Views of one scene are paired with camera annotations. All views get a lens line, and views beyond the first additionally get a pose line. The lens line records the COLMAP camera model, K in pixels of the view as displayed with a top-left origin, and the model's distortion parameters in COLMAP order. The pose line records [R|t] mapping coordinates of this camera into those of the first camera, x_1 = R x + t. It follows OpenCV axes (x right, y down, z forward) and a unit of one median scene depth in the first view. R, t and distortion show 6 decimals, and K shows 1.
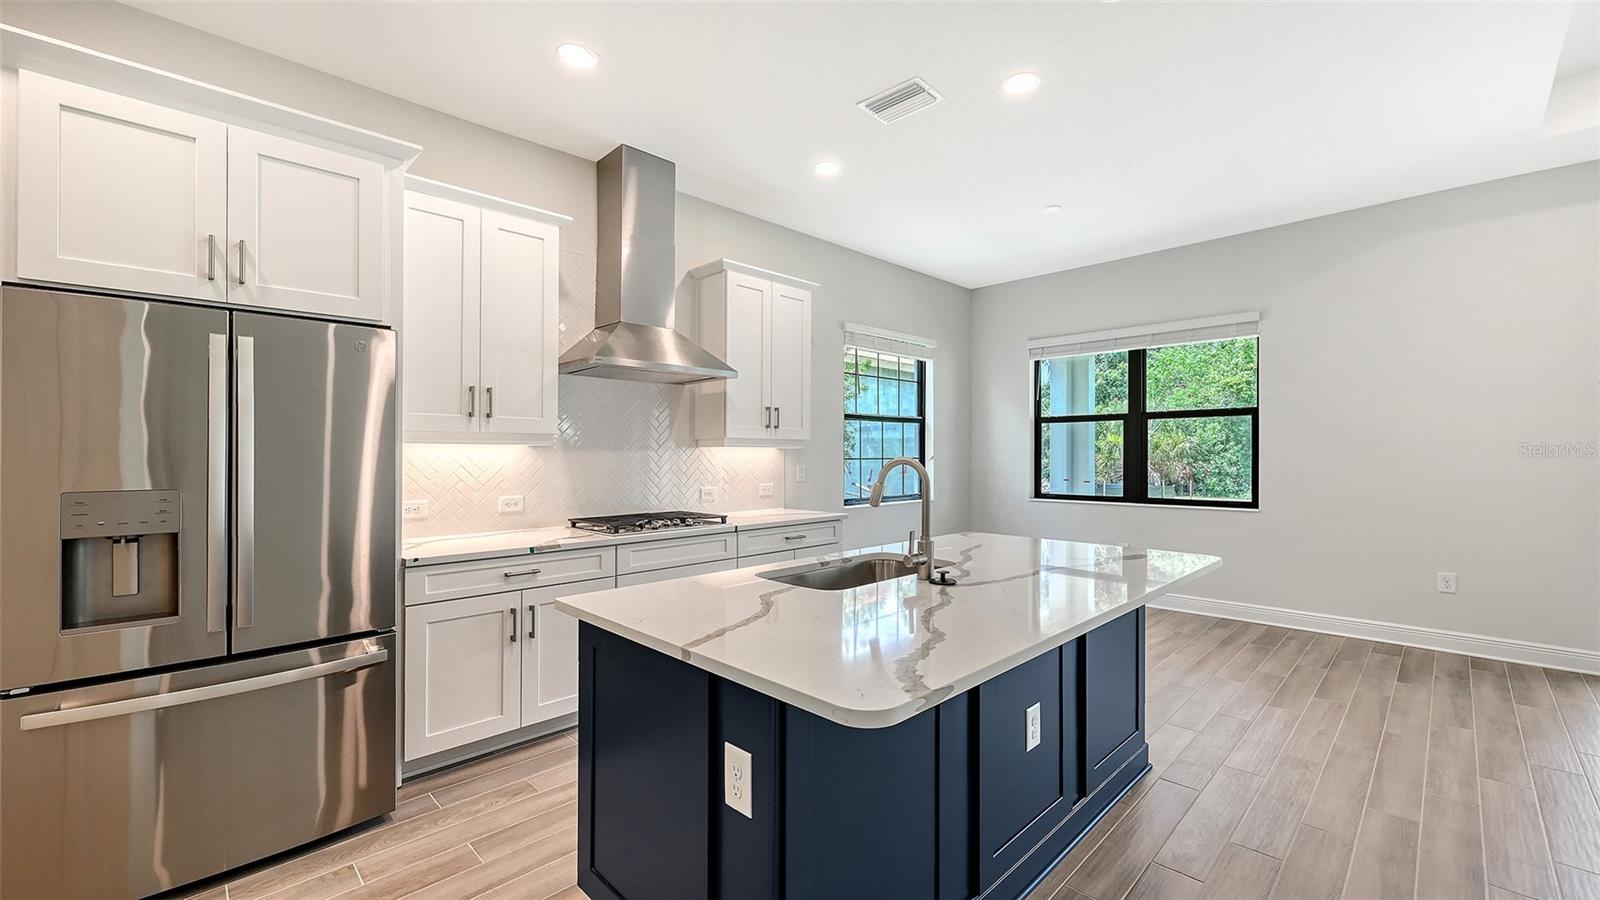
lens RADIAL K [[639.9, 0, 794.6], [0, 639.9, 451.4], [0, 0, 1]] dist [0.000245, 0.000162]
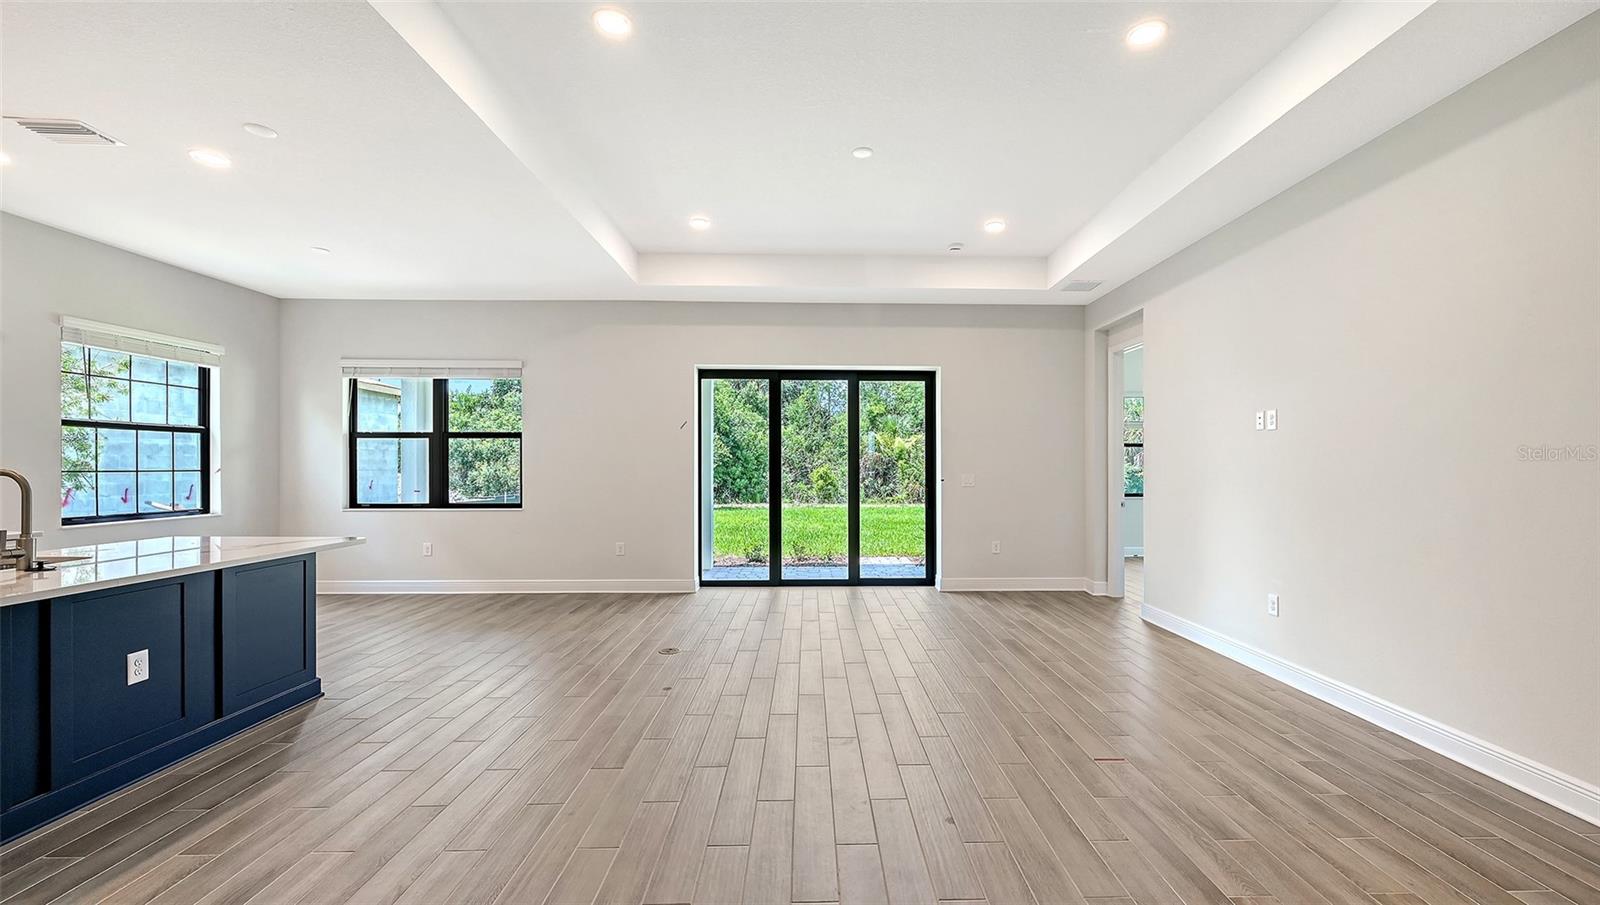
lens RADIAL K [[664.6, 0, 817.6], [0, 664.6, 470.7], [0, 0, 1]] dist [0.000759, -0.000271]
pose [[0.684685, -0.001565, 0.728838, 0.133834], [-0.006208, 0.999949, 0.007979, -0.003481], [-0.728813, -0.009988, 0.684640, -0.413417]]
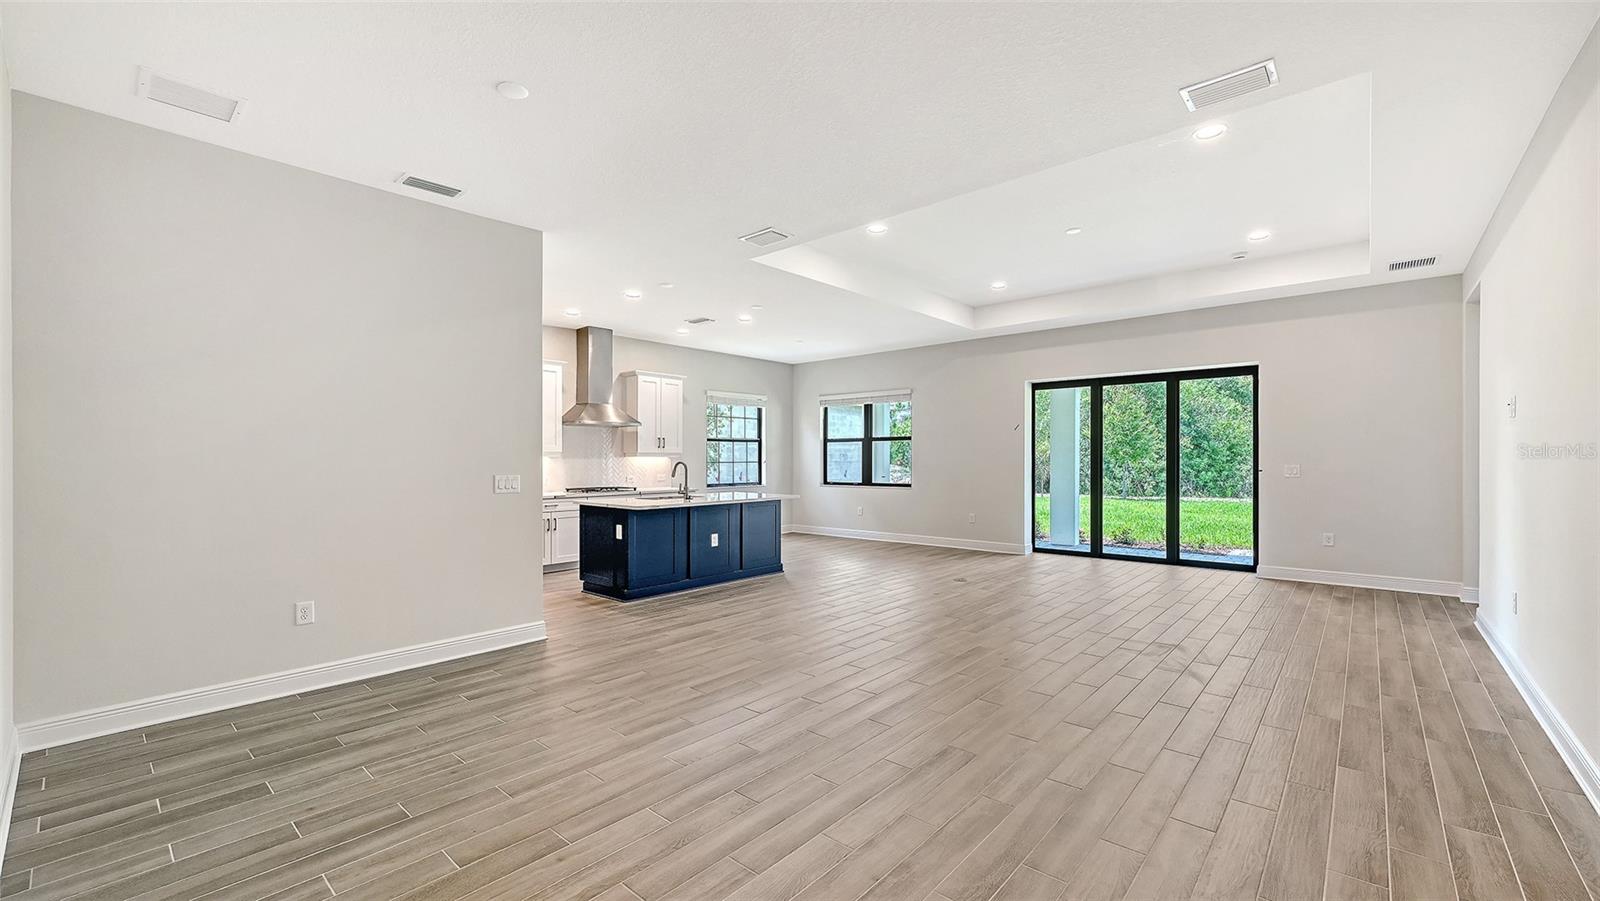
lens RADIAL K [[631.2, 0, 796.7], [0, 631.2, 460.3], [0, 0, 1]] dist [0.000989, 0.000078]
pose [[0.997618, -0.001480, 0.068964, 0.233080], [0.001090, 0.999983, 0.005692, -0.005613], [-0.068972, -0.005604, 0.997603, -0.961883]]
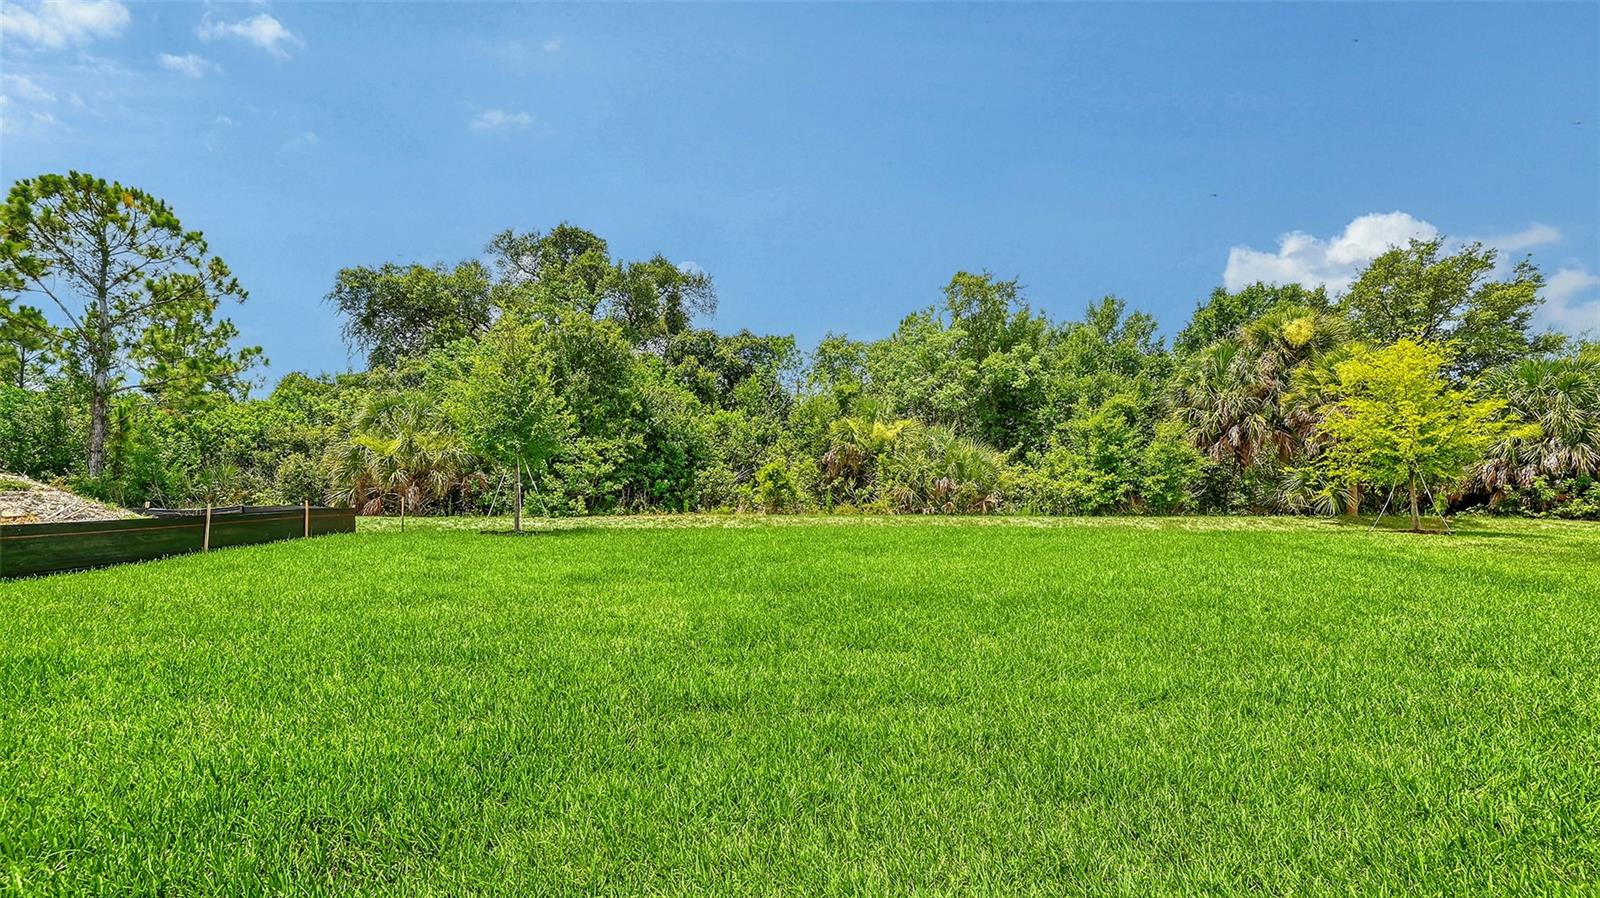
lens RADIAL K [[634.1, 0, 803.4], [0, 634.1, 451.3], [0, 0, 1]] dist [-0.000032, 0.000011]
pose [[0.674444, 0.021980, 0.737998, 1.854148], [-0.006704, 0.999698, -0.023648, 0.038707], [-0.738295, 0.011001, 0.674388, 0.914086]]
